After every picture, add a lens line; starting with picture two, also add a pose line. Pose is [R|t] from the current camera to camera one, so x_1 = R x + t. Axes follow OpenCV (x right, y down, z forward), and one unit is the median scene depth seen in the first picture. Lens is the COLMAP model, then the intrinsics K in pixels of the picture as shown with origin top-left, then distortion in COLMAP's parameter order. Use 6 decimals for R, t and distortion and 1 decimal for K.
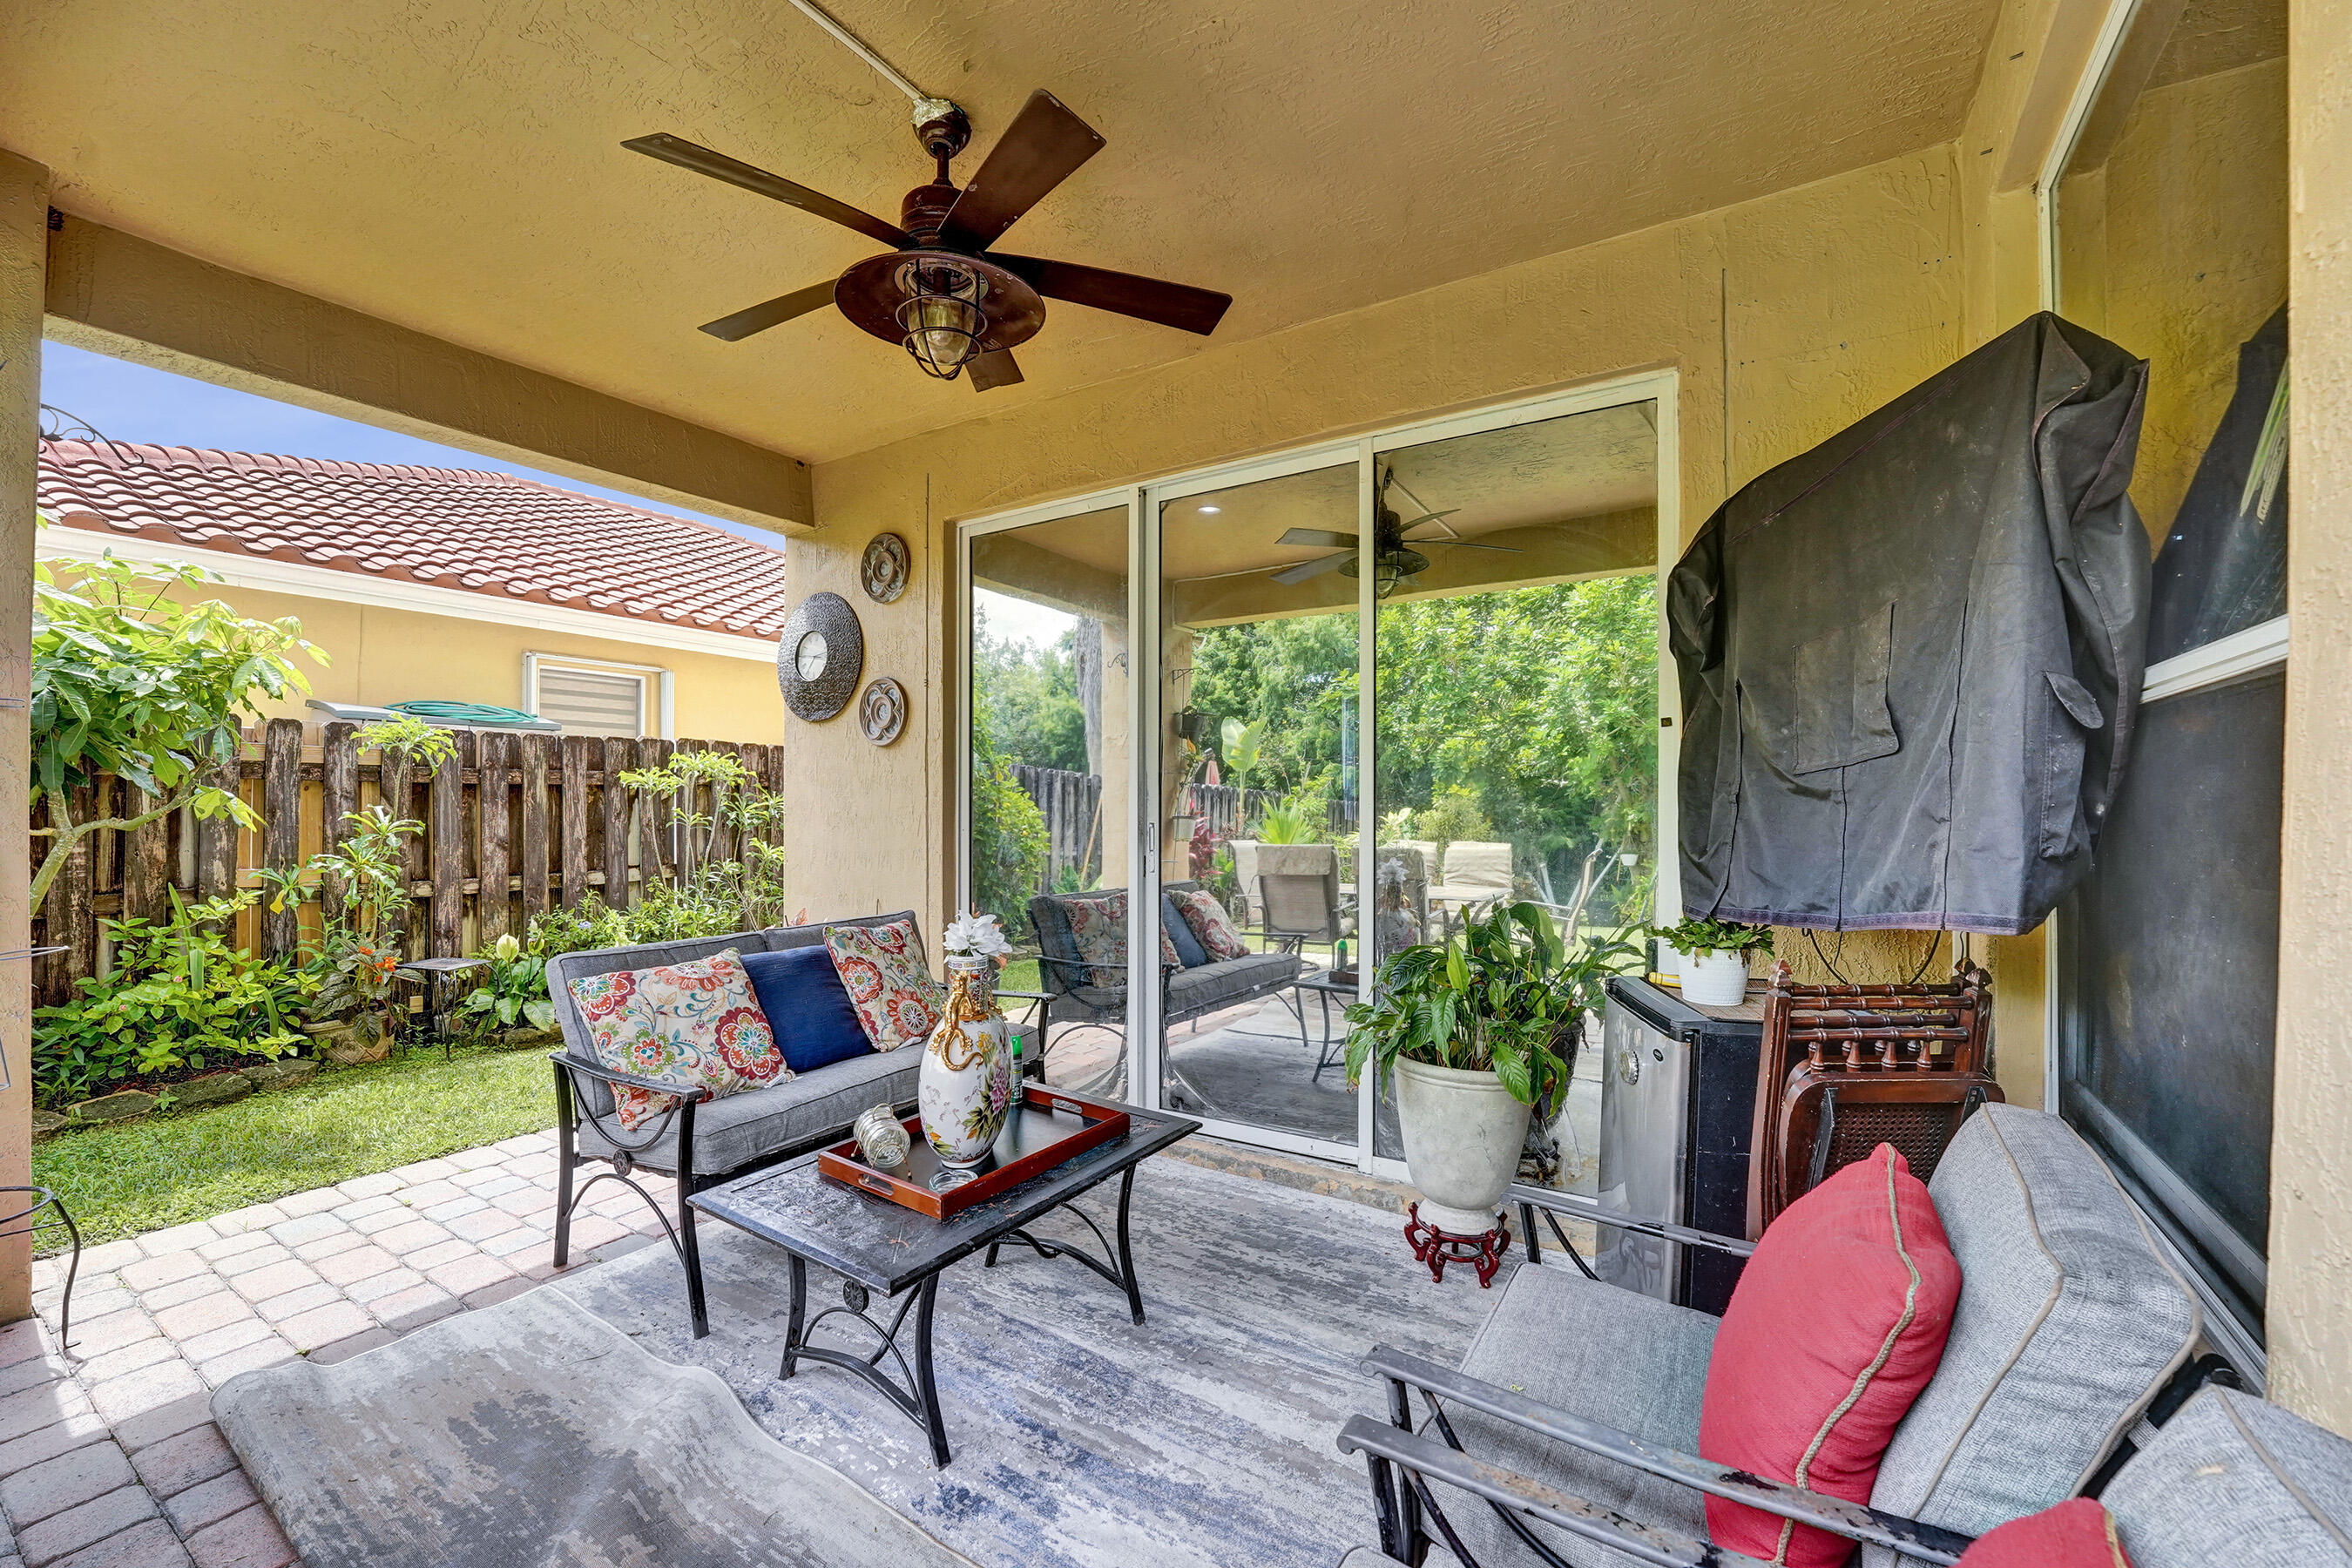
lens RADIAL K [[963.5, 0, 1171.7], [0, 963.5, 813.9], [0, 0, 1]] dist [-0.027169, 0.001666]
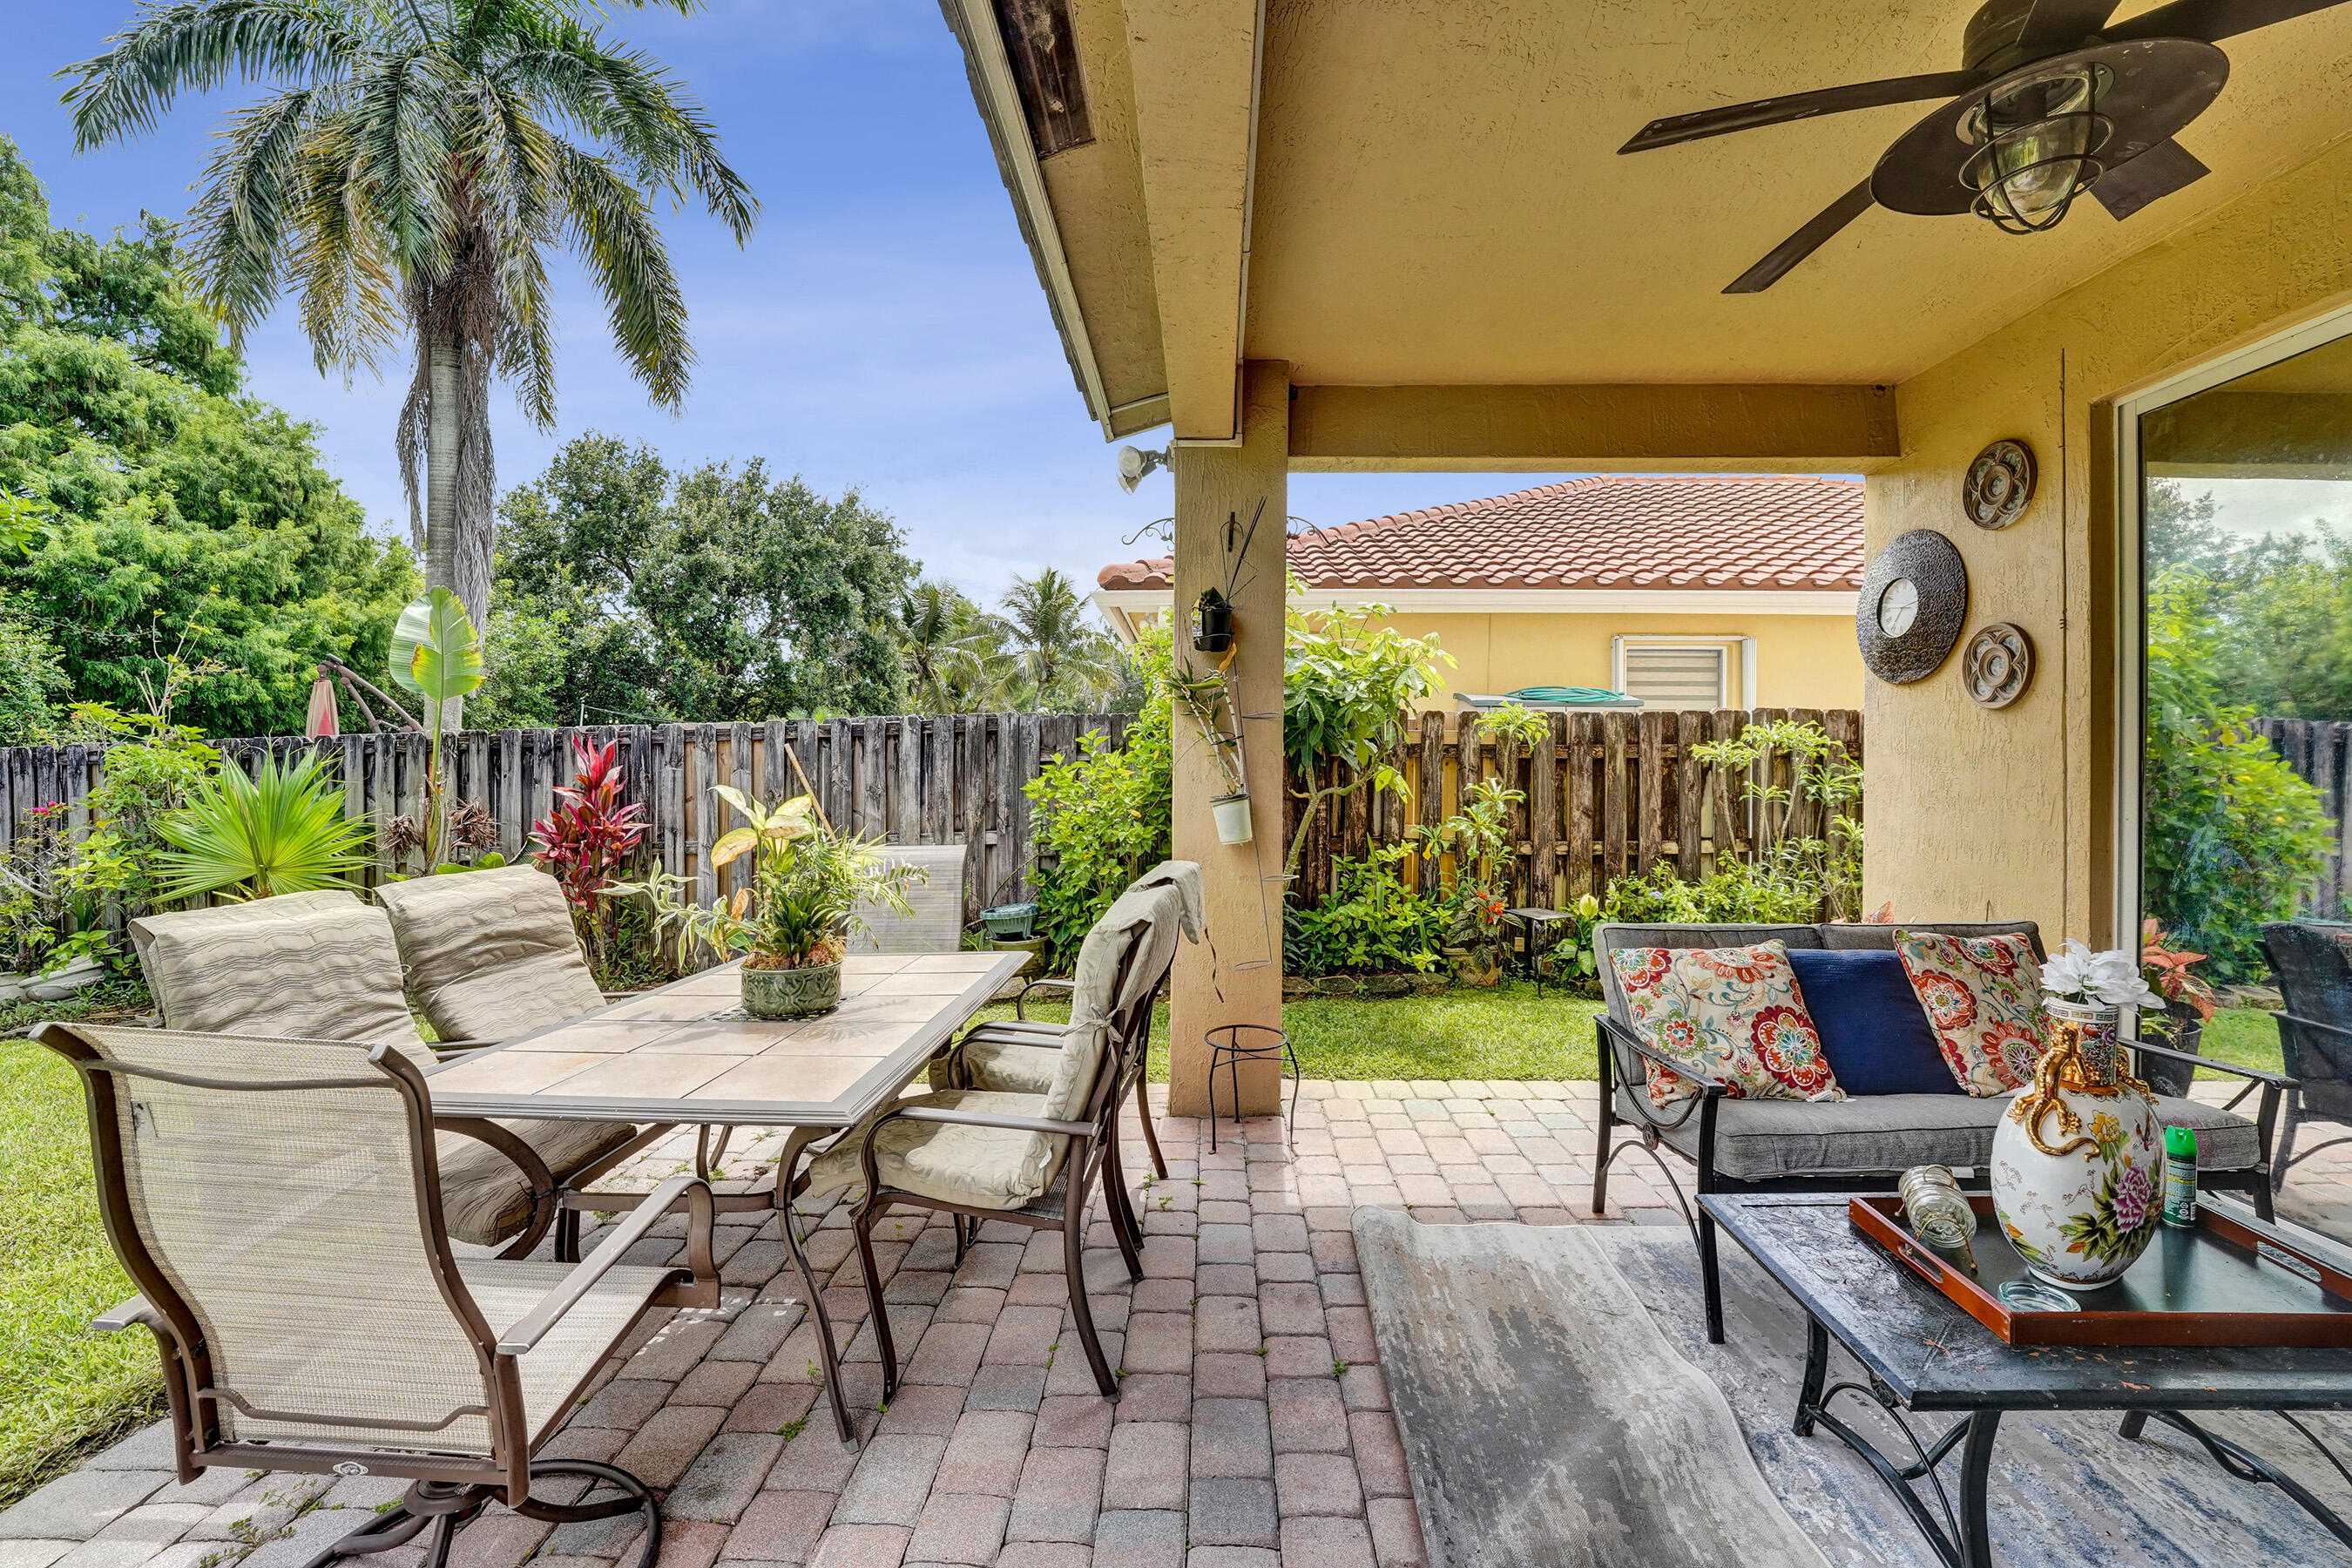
lens RADIAL K [[963.5, 0, 1186.2], [0, 963.5, 774.4], [0, 0, 1]] dist [-0.027169, 0.001666]
pose [[0.513739, 0.004423, -0.857935, 0.032093], [-0.010127, 0.999948, -0.000909, -0.011332], [0.857886, 0.009155, 0.513758, 0.030661]]
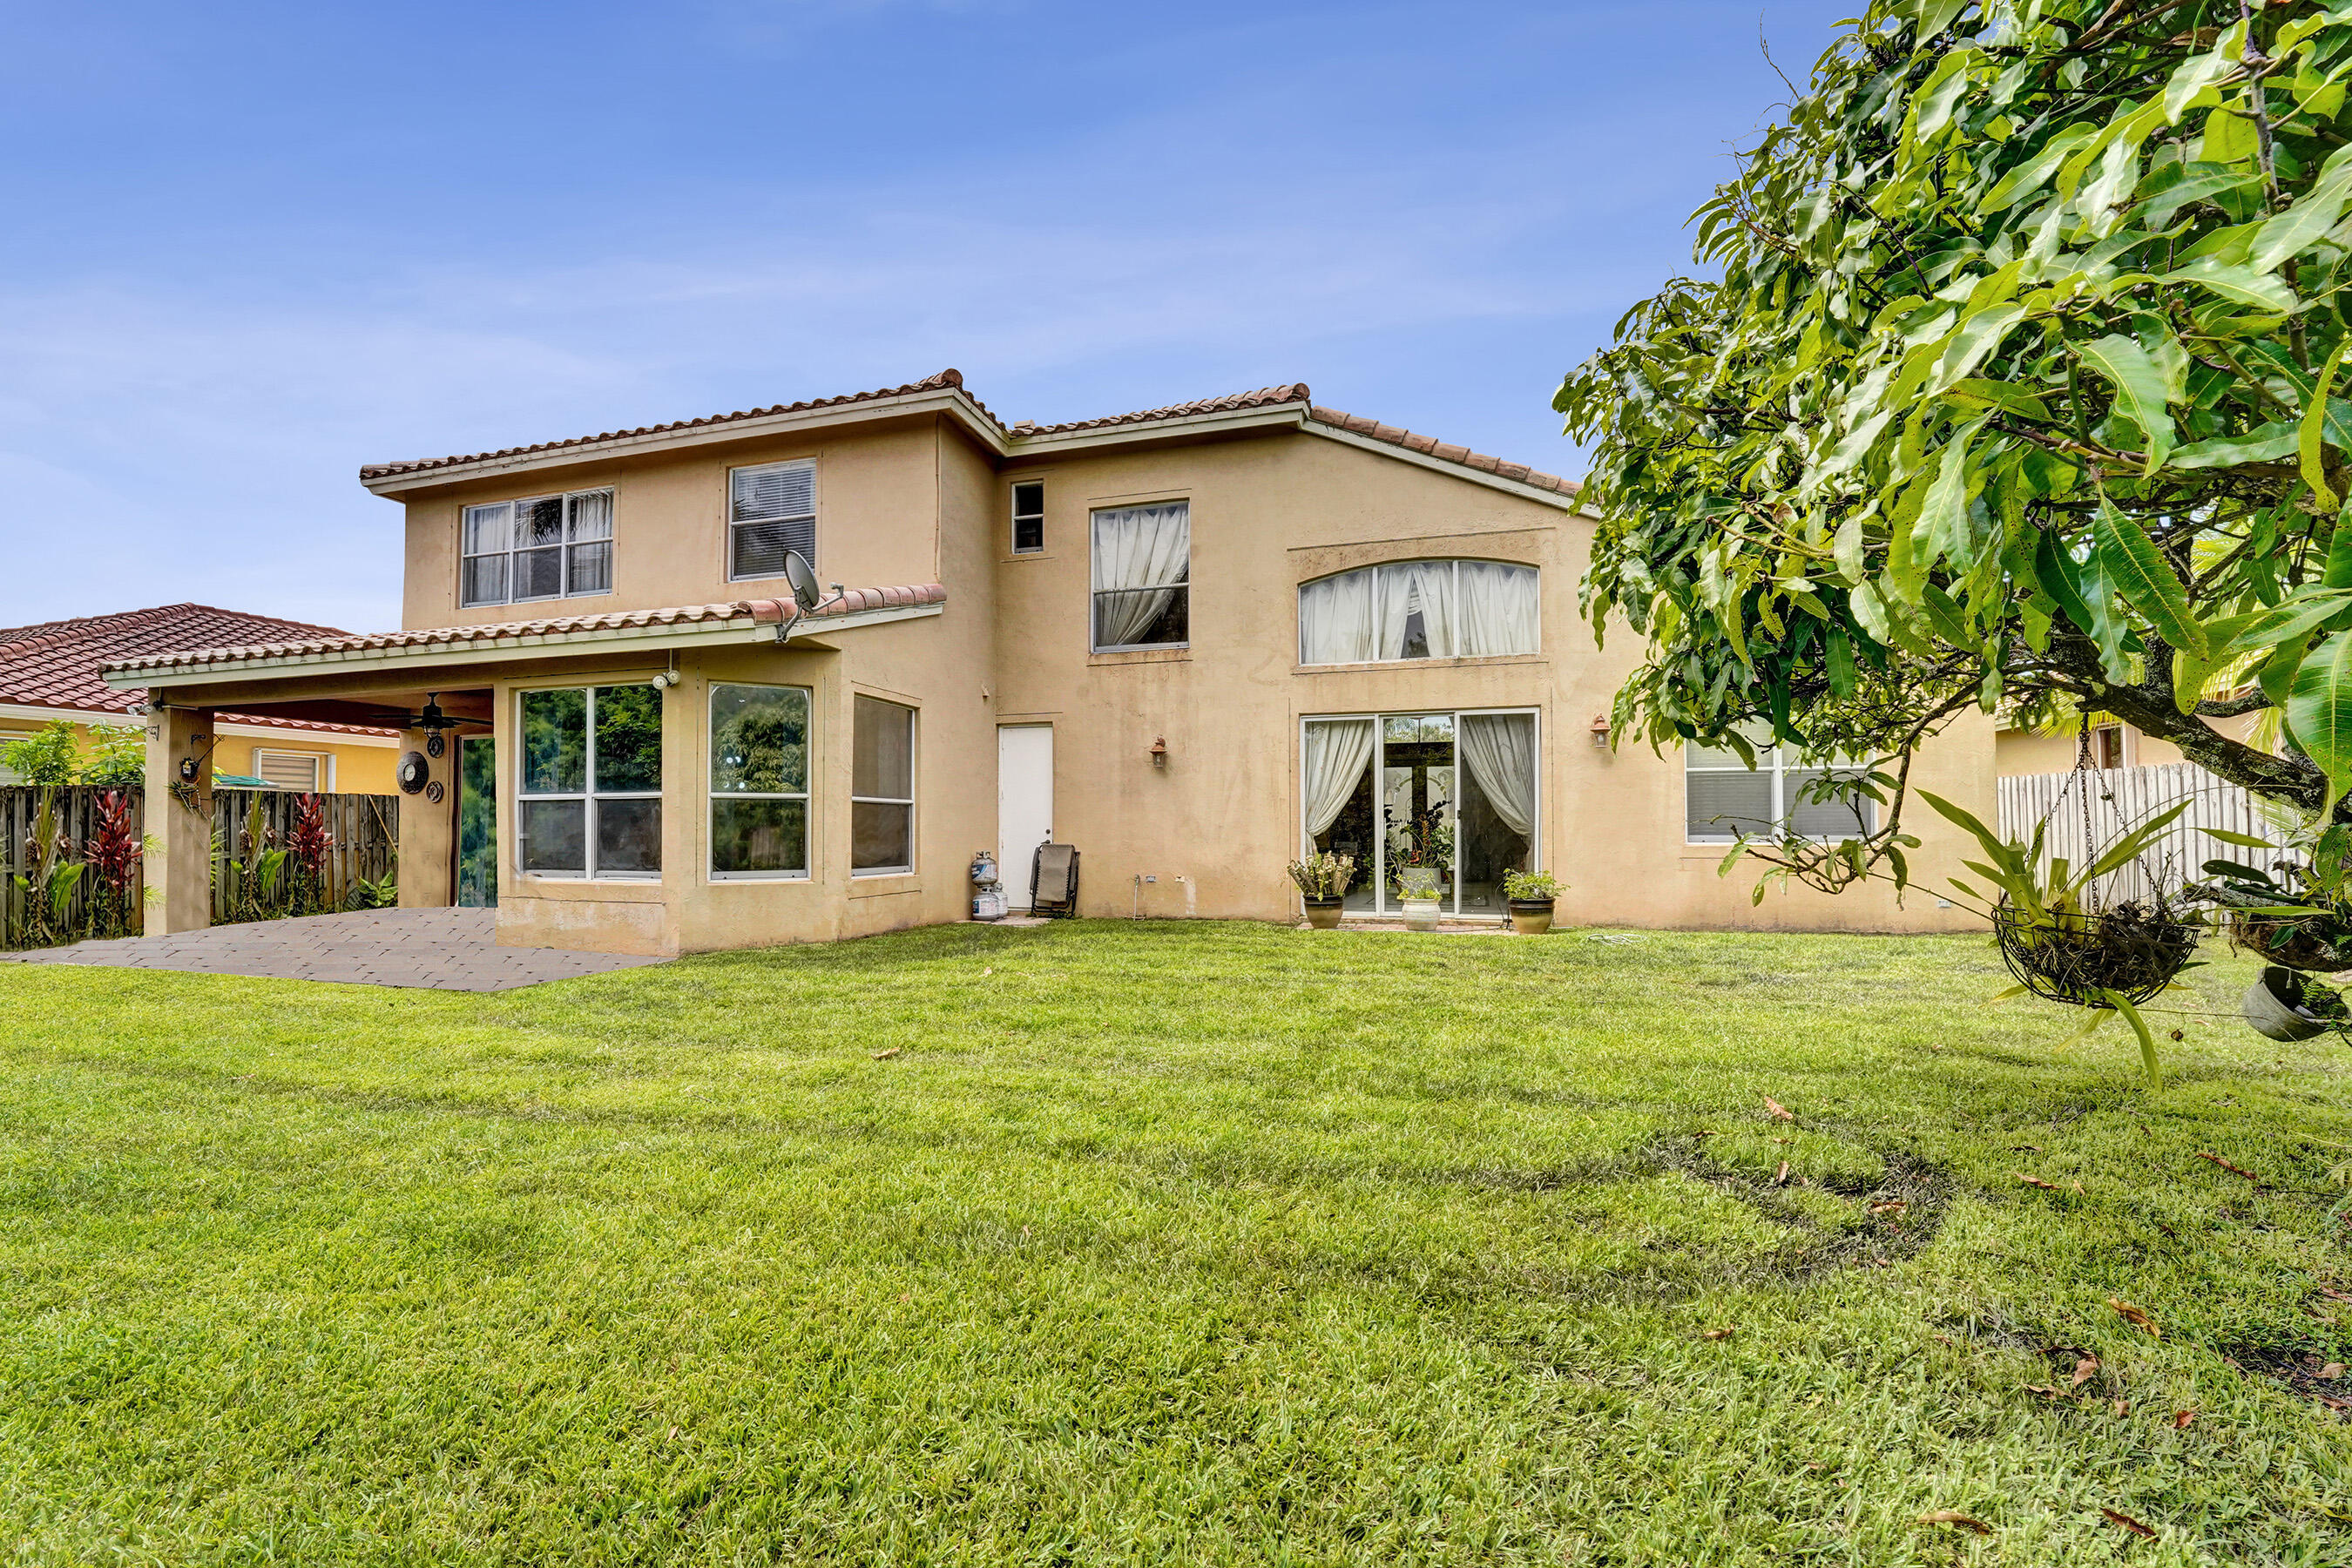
lens RADIAL K [[963.5, 0, 1192.4], [0, 963.5, 798.5], [0, 0, 1]] dist [-0.027169, 0.001666]
pose [[0.955527, -0.000250, 0.294903, 1.458814], [0.012108, 0.999190, -0.038387, 0.079705], [-0.294655, 0.040250, 0.954756, -3.397754]]
